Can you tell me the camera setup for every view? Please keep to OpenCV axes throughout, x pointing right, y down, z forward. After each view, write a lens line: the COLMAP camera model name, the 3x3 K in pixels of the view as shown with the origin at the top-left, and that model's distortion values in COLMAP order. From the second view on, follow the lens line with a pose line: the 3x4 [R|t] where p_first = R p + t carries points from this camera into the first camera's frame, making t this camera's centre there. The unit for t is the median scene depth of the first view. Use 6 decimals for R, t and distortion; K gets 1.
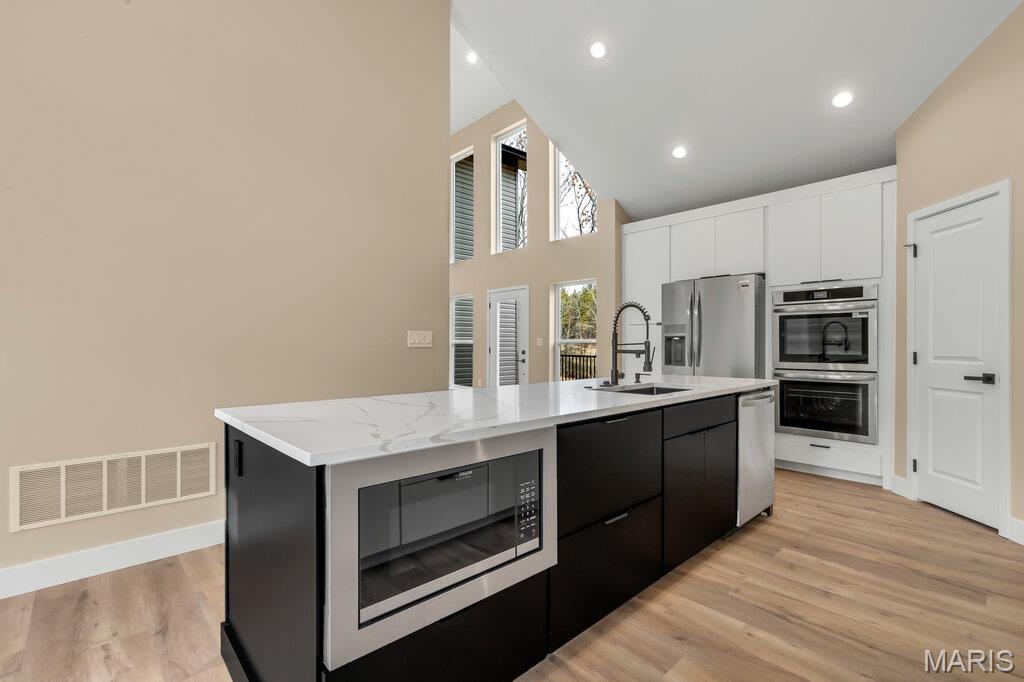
lens RADIAL K [[465.2, 0, 511.4], [0, 465.2, 344.6], [0, 0, 1]] dist [-0.002298, 0.000124]
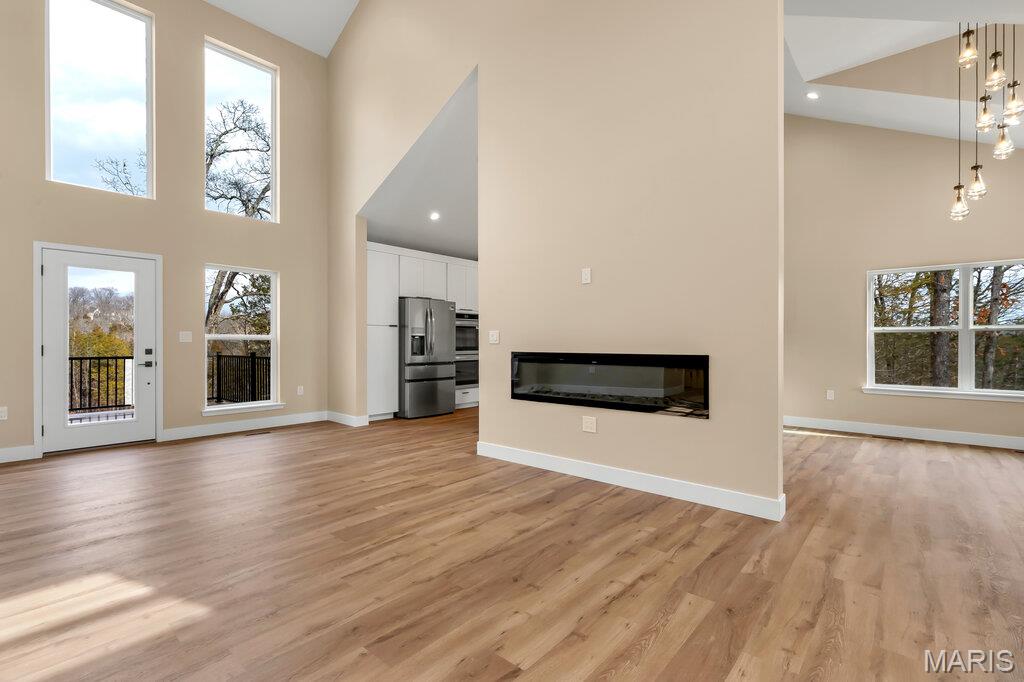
lens RADIAL K [[465.2, 0, 511.6], [0, 465.2, 342.6], [0, 0, 1]] dist [-0.002298, 0.000124]
pose [[-0.105250, 0.000878, 0.994445, -1.327819], [-0.001053, 0.999999, -0.000995, 0.006297], [-0.994445, -0.001152, -0.105249, 1.008090]]
